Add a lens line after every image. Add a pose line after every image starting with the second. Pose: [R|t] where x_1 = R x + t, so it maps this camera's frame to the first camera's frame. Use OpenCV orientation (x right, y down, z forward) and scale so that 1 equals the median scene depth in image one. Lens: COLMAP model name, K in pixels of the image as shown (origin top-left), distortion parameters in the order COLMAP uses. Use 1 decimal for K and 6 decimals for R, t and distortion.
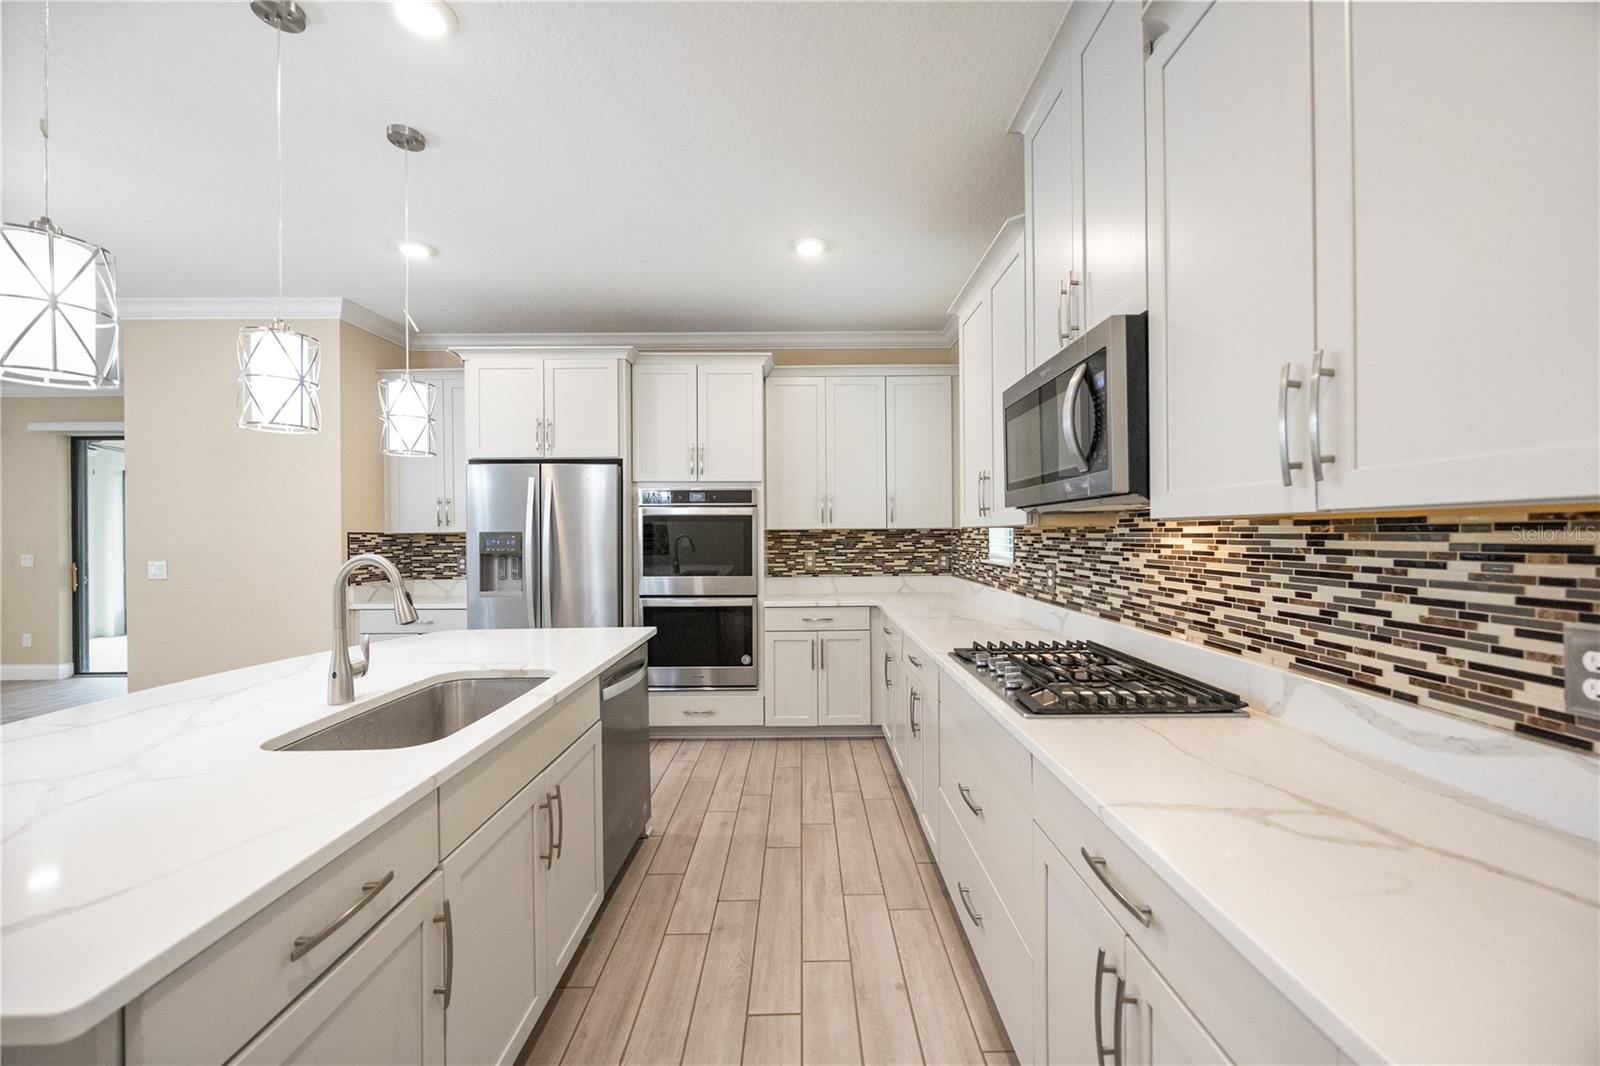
lens RADIAL K [[613.8, 0, 799.2], [0, 613.8, 536.7], [0, 0, 1]] dist [0.002089, 0.000025]
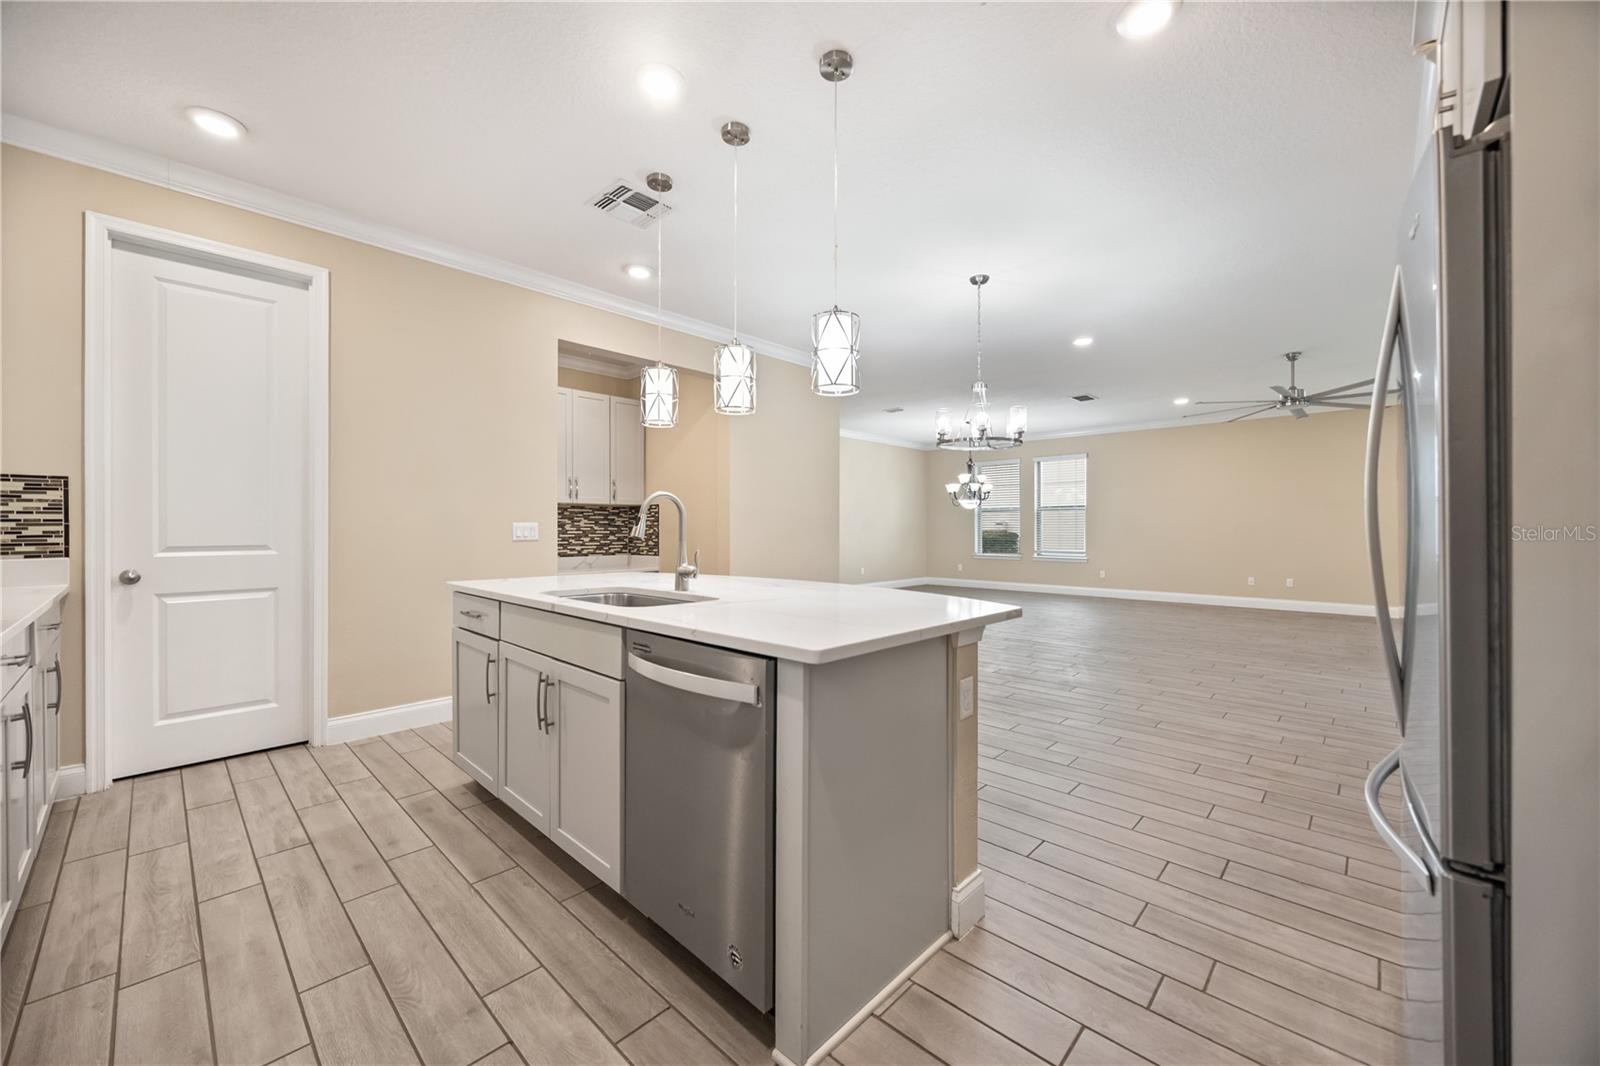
lens RADIAL K [[613.8, 0, 800.5], [0, 613.8, 521.8], [0, 0, 1]] dist [0.002089, 0.000025]
pose [[-0.688883, -0.003227, -0.724865, 0.069429], [0.003365, 0.999965, -0.007649, 0.046591], [0.724865, -0.007708, -0.688848, 0.980207]]
